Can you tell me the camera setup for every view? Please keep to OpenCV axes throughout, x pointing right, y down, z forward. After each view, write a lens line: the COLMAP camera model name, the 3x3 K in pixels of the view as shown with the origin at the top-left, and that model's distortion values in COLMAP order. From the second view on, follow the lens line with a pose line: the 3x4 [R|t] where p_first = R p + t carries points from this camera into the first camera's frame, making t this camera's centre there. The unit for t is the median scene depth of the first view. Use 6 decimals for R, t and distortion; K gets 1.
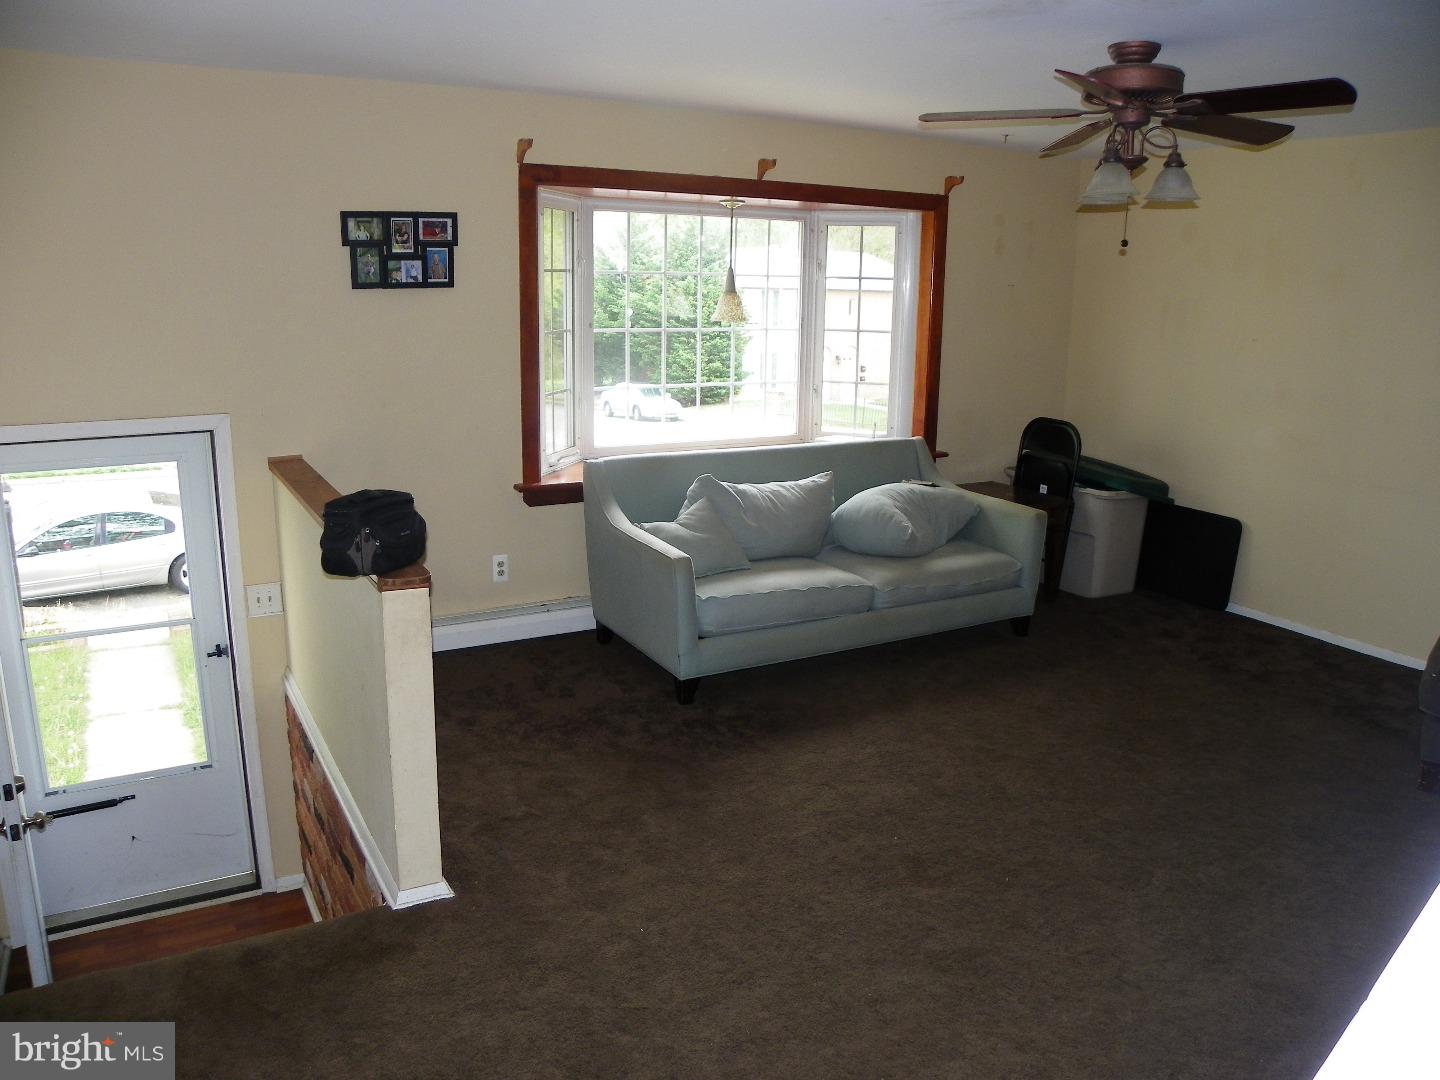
lens RADIAL K [[1094.3, 0, 716.6], [0, 1094.3, 550.0], [0, 0, 1]] dist [-0.156498, 0.105912]
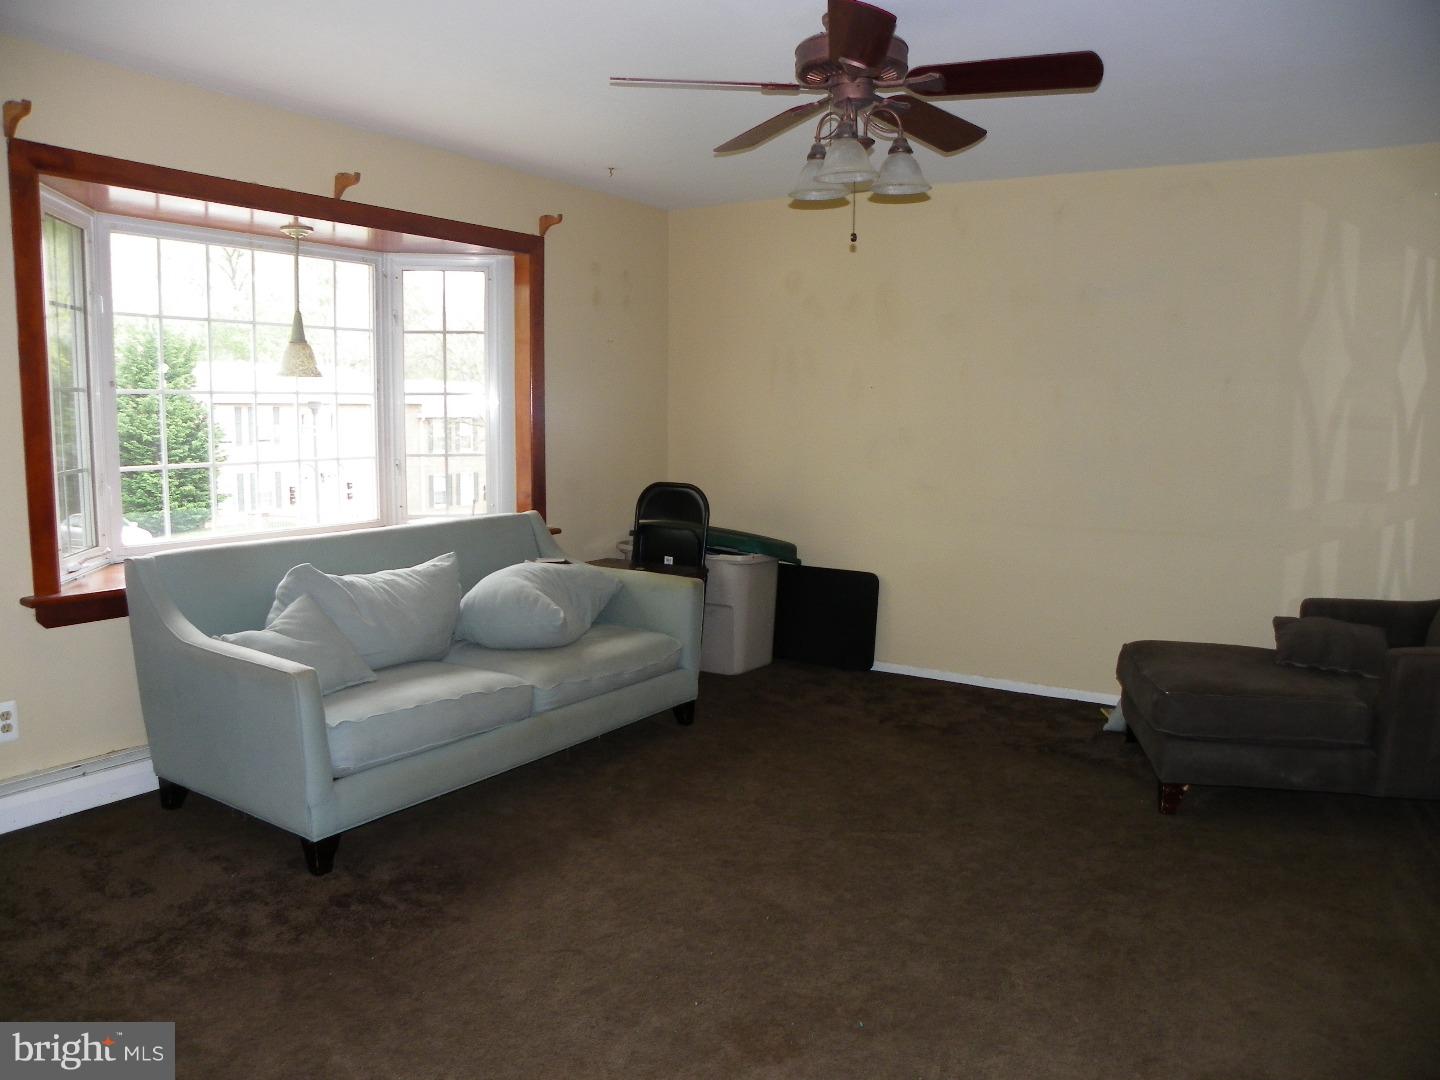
lens RADIAL K [[1094.3, 0, 716.6], [0, 1094.3, 550.0], [0, 0, 1]] dist [-0.156498, 0.105912]
pose [[0.890383, -0.068410, 0.450043, -0.086375], [0.115214, 0.990320, -0.077409, 0.011756], [-0.440391, 0.120775, 0.889645, 0.206687]]
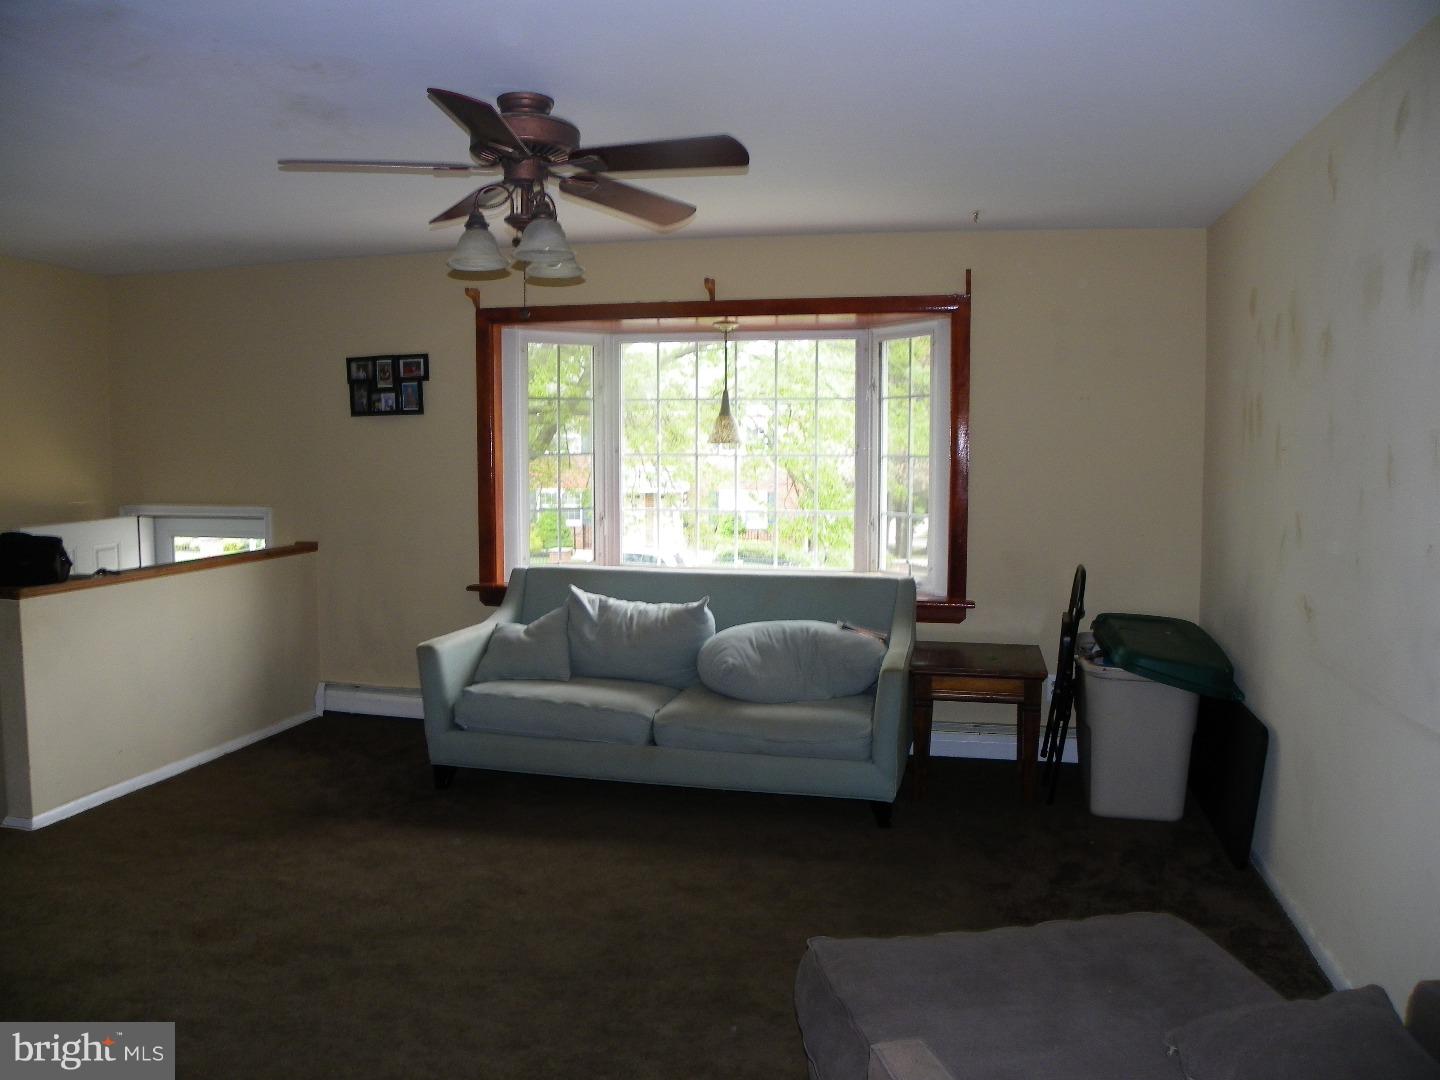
lens RADIAL K [[1094.3, 0, 716.6], [0, 1094.3, 550.0], [0, 0, 1]] dist [-0.156498, 0.105912]
pose [[0.726043, 0.052481, -0.685644, 0.773336], [-0.151221, 0.984861, -0.084747, -0.035682], [0.670816, 0.165213, 0.722987, 0.333189]]
